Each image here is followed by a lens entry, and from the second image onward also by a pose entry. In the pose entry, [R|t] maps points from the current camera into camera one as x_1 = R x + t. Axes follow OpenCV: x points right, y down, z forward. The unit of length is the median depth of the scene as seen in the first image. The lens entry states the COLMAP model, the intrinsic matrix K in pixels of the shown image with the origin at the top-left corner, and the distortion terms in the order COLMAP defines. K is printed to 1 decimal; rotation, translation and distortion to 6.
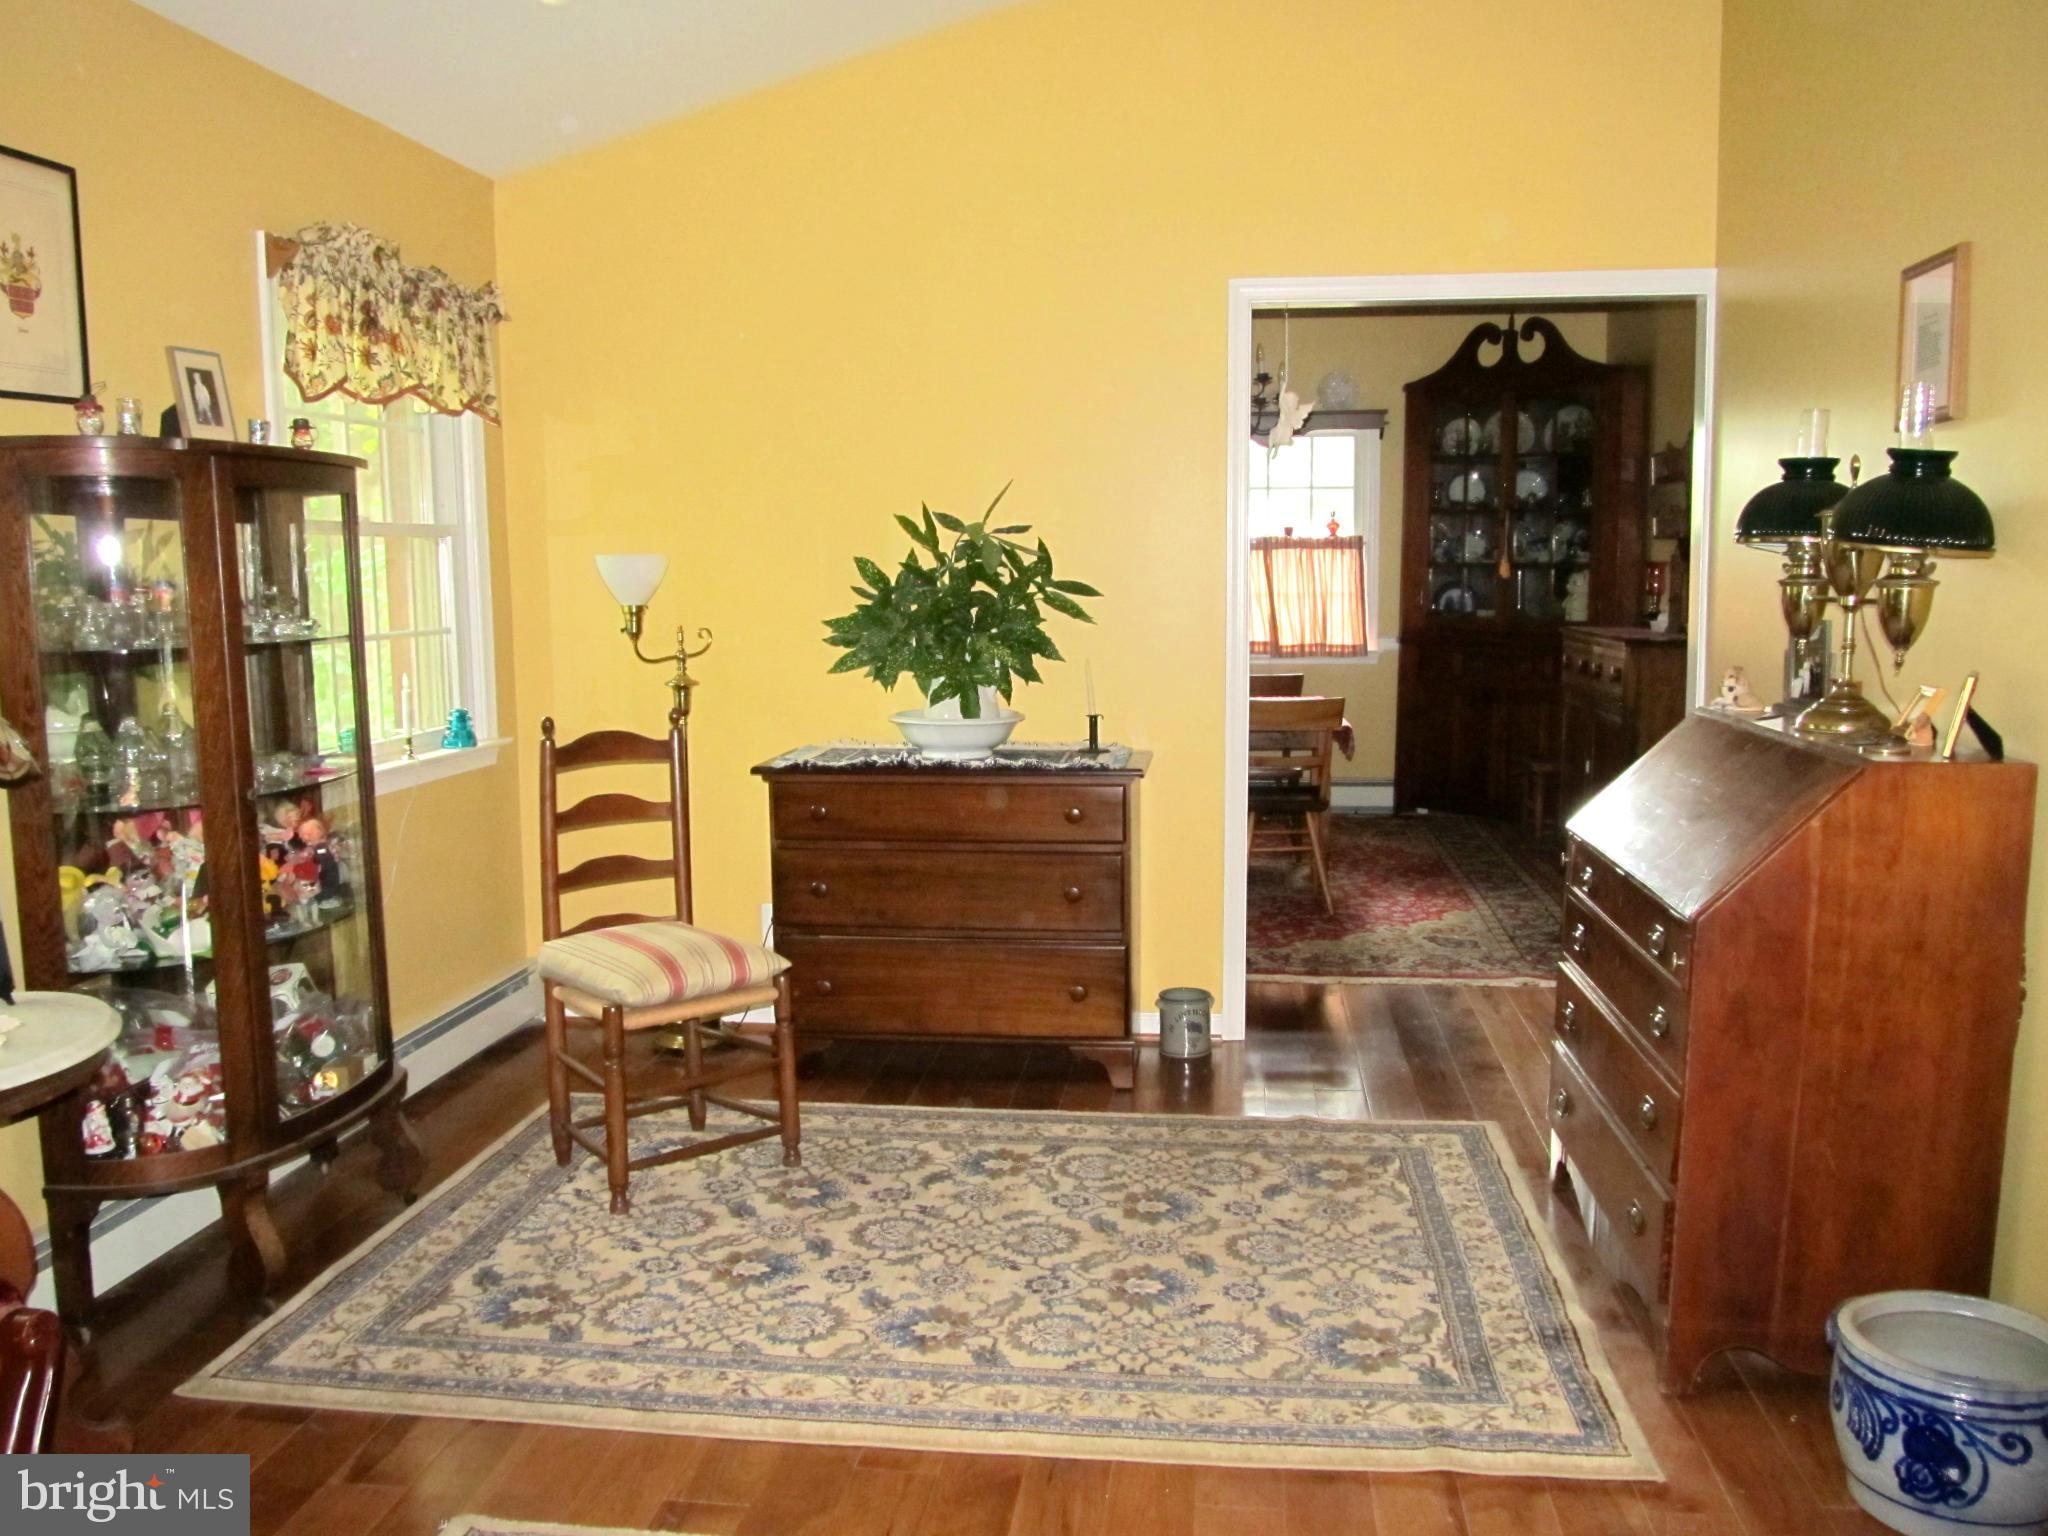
lens RADIAL K [[1700.4, 0, 1024.0], [0, 1700.4, 768.0], [0, 0, 1]] dist [-0.055091, 0.006419]
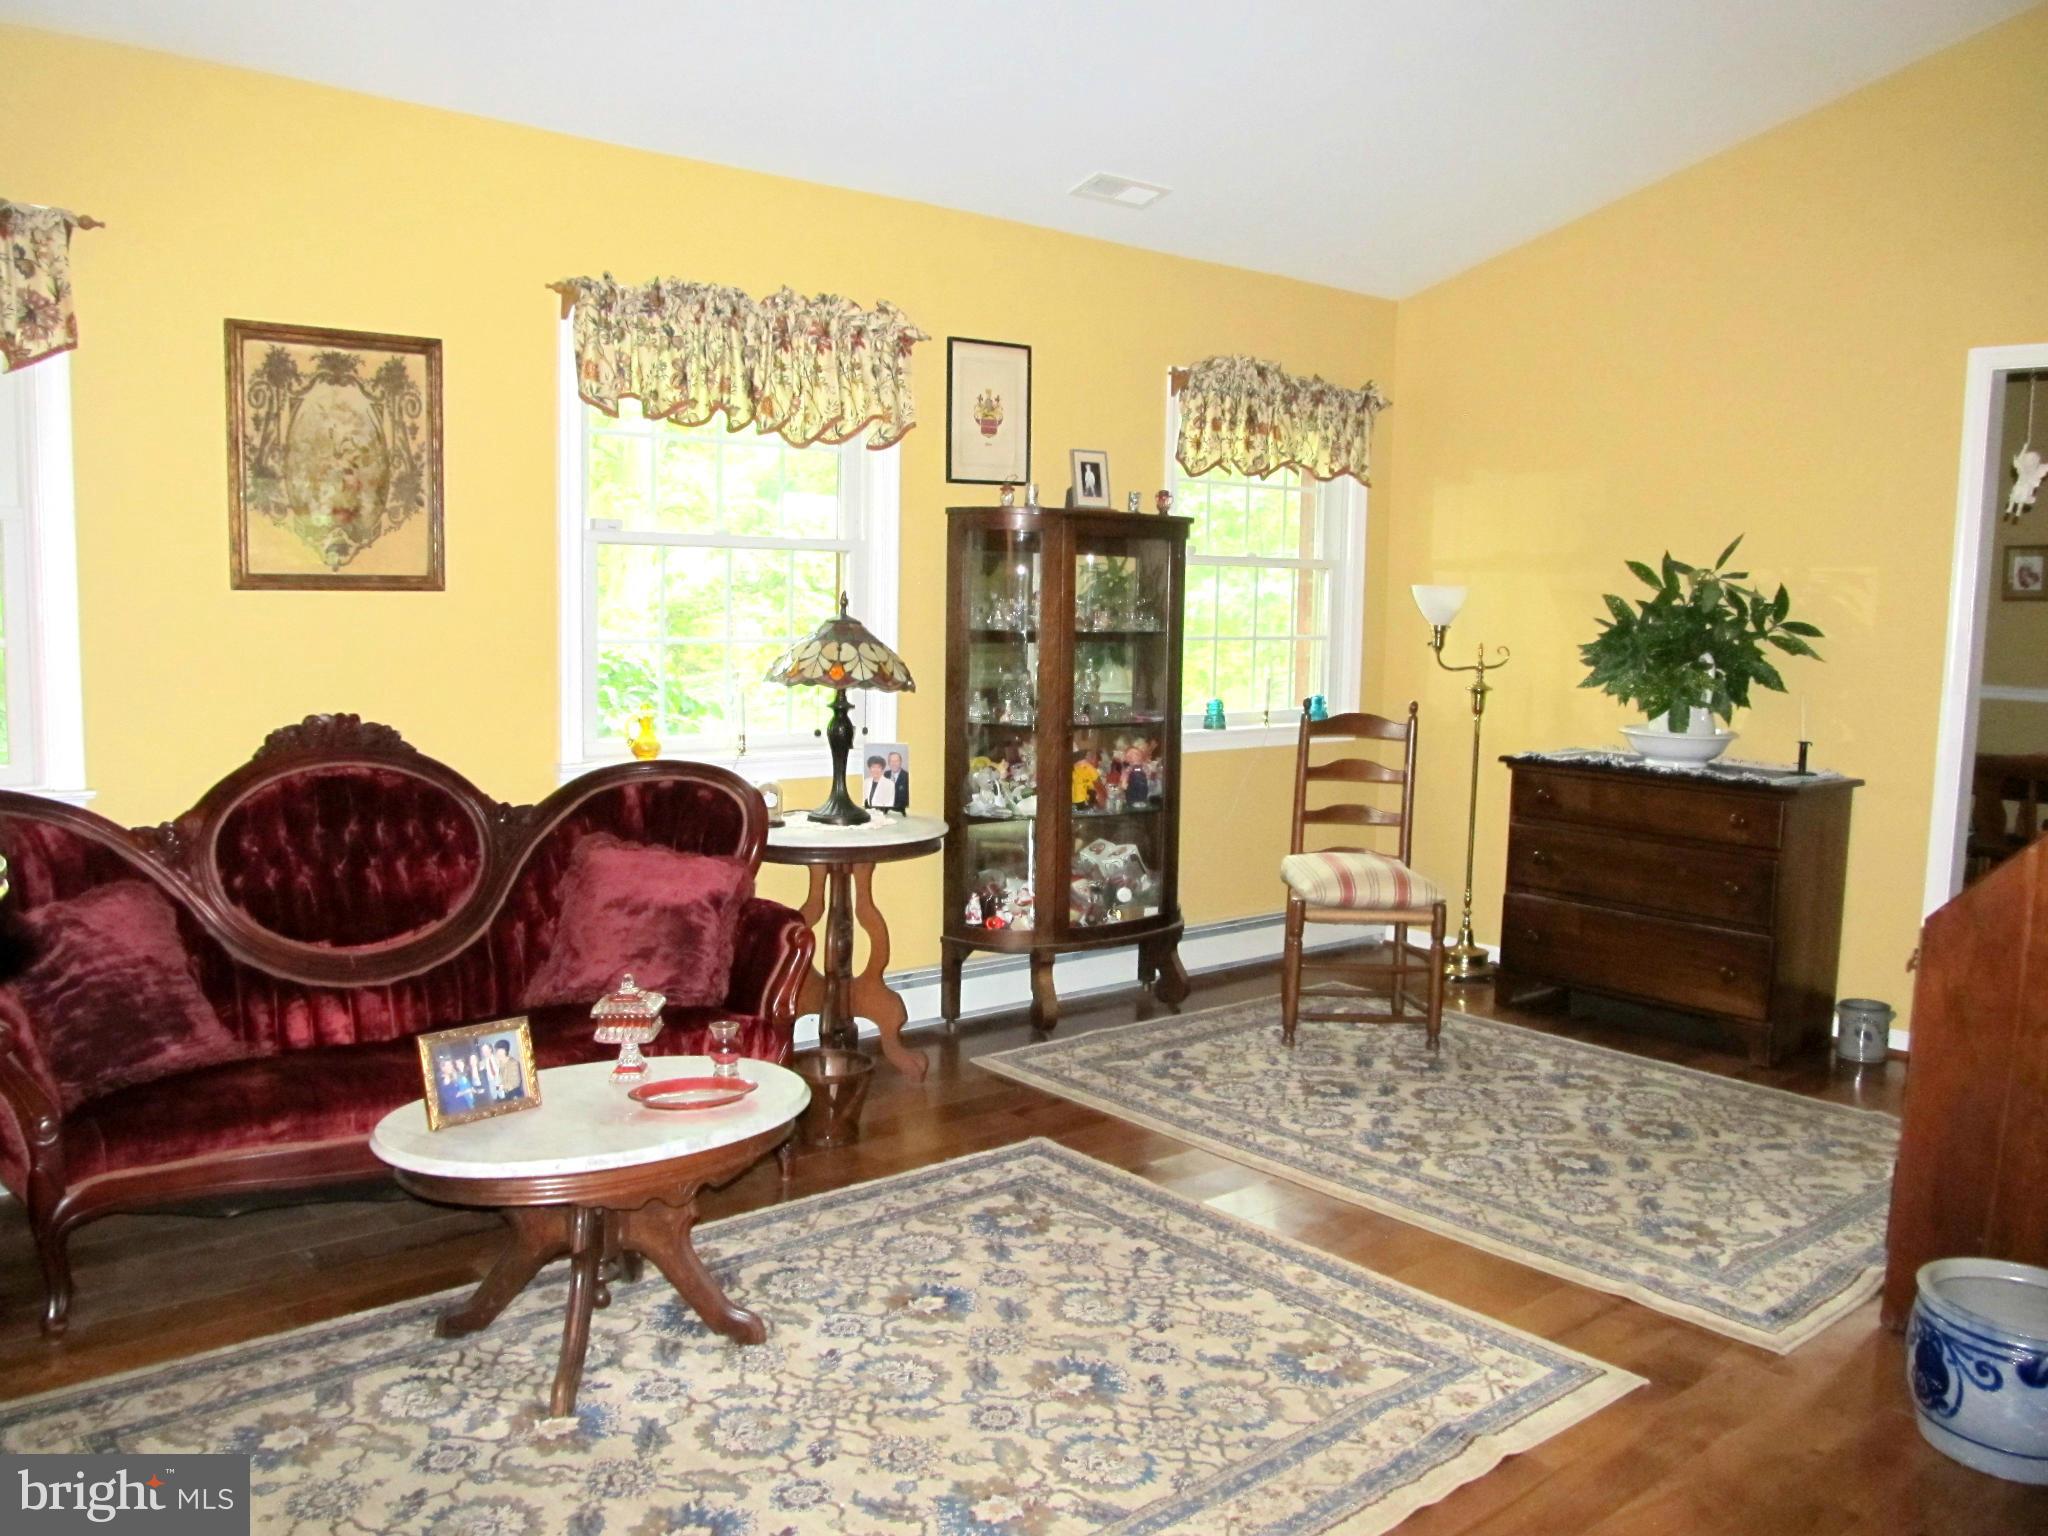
lens RADIAL K [[1700.4, 0, 1024.0], [0, 1700.4, 768.0], [0, 0, 1]] dist [-0.055091, 0.006419]
pose [[0.737825, 0.099595, -0.667603, 0.499217], [-0.108681, 0.993679, 0.028128, 0.013689], [0.666185, 0.051803, 0.743986, -0.212626]]
